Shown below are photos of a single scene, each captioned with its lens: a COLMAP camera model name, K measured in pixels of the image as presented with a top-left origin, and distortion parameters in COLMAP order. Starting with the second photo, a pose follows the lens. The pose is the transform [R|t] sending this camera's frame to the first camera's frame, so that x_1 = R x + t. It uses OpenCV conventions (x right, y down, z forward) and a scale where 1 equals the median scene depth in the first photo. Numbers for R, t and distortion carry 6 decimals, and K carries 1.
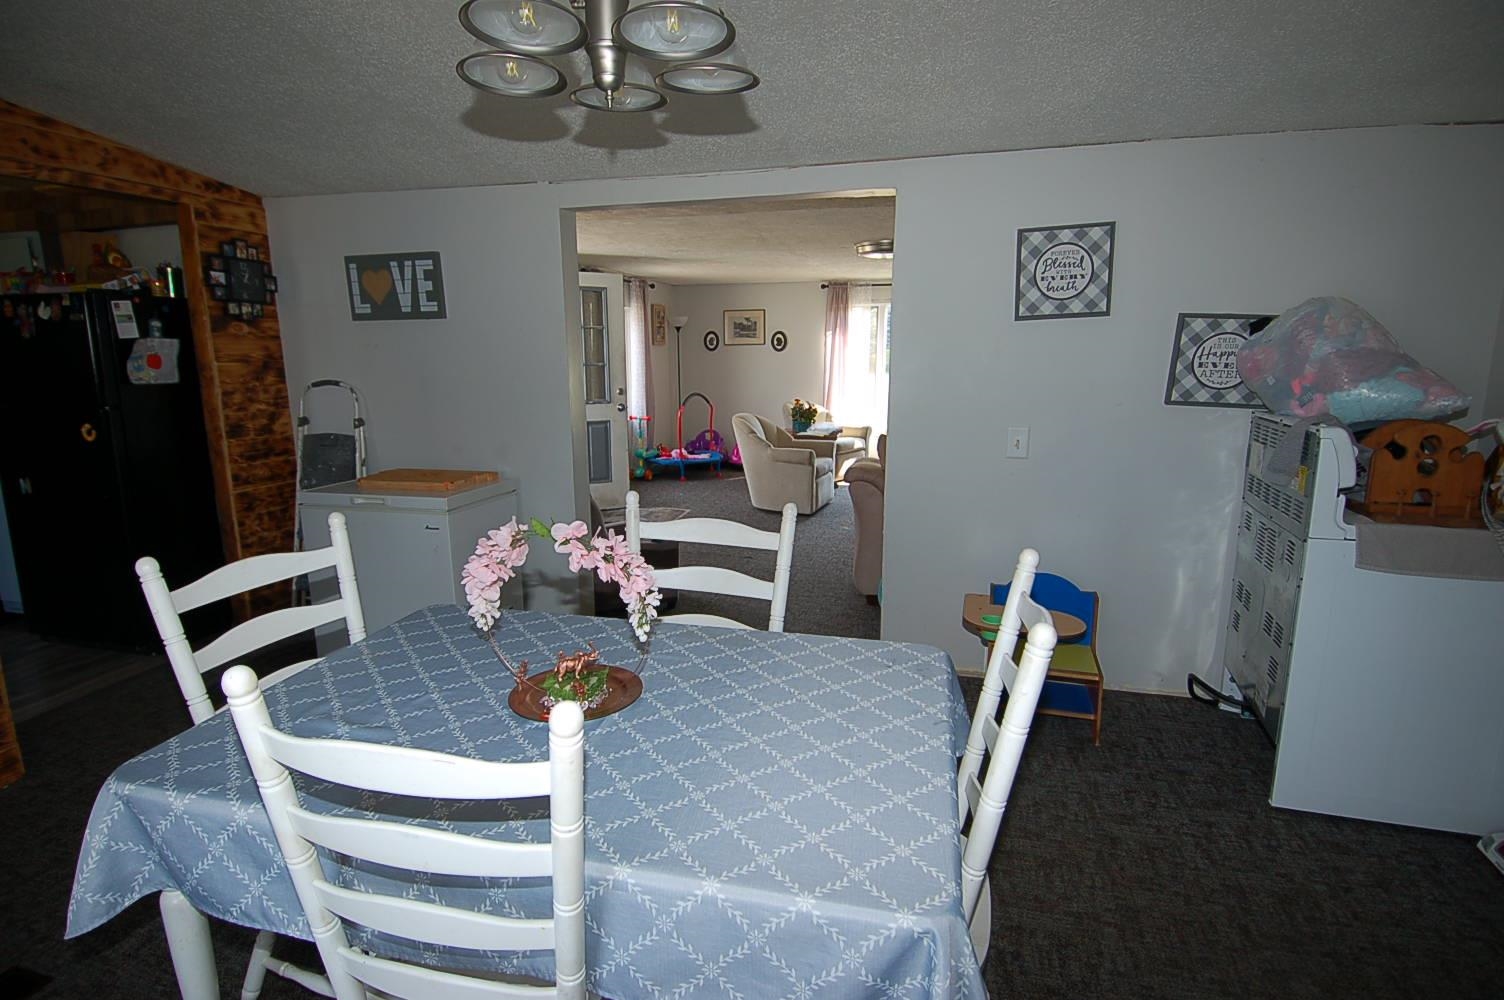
lens RADIAL K [[780.7, 0, 752.0], [0, 780.7, 501.6], [0, 0, 1]] dist [-0.004989, -0.001693]
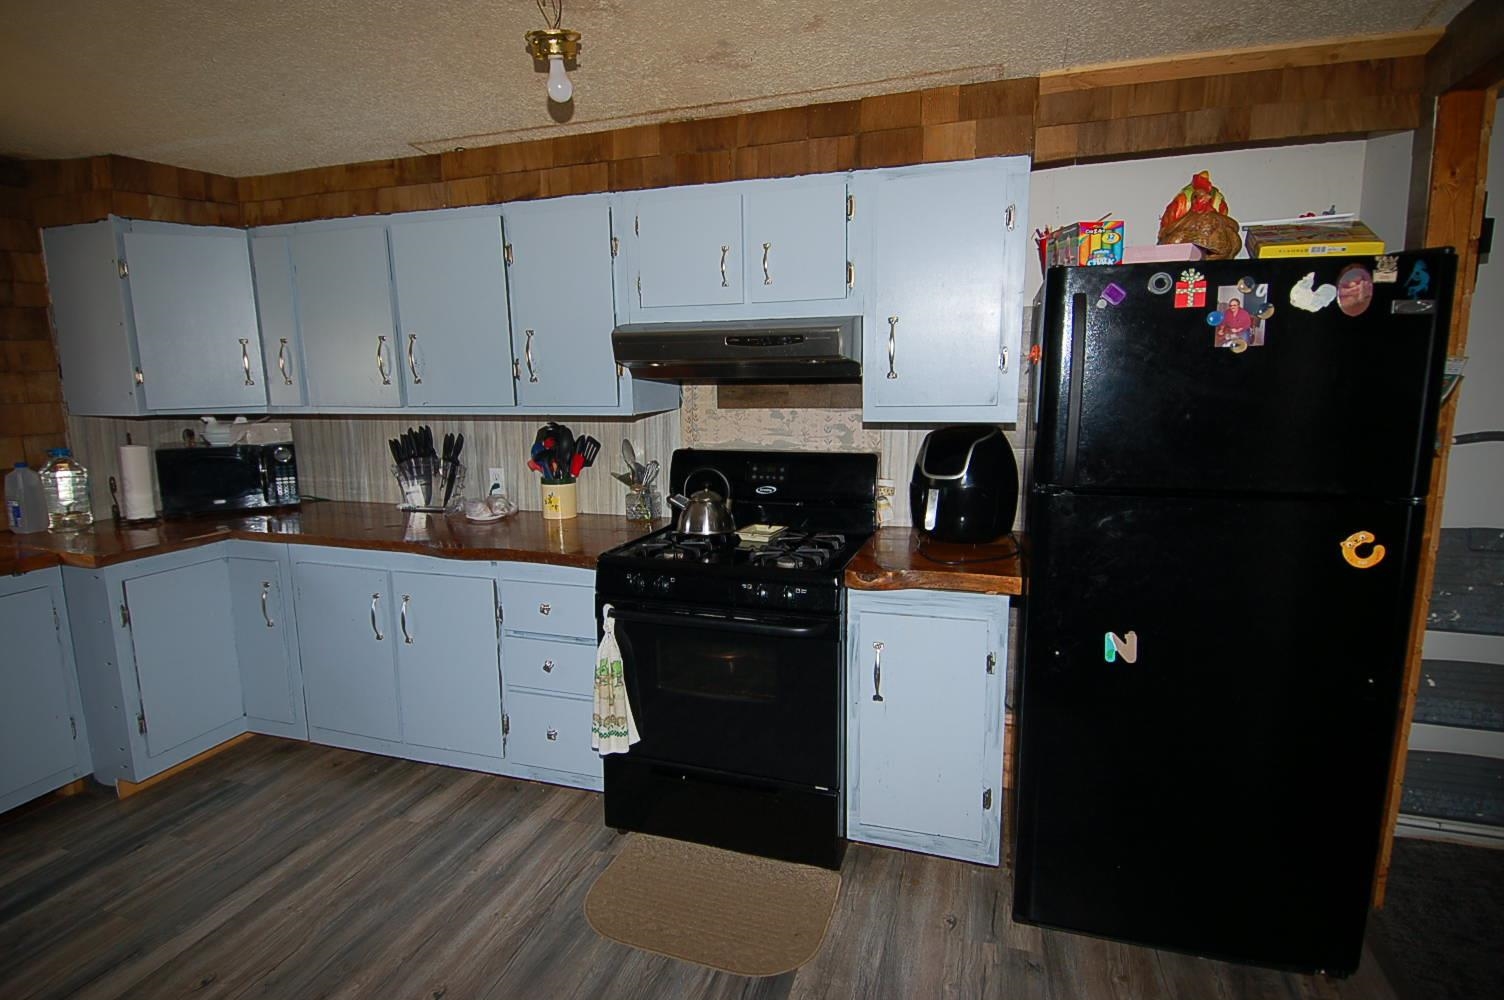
lens RADIAL K [[780.7, 0, 756.5], [0, 780.7, 497.7], [0, 0, 1]] dist [-0.004989, -0.001693]
pose [[0.998638, 0.003633, -0.052055, -1.200043], [-0.005483, 0.999357, -0.035443, -0.102164], [0.051893, 0.035680, 0.998015, 0.508035]]
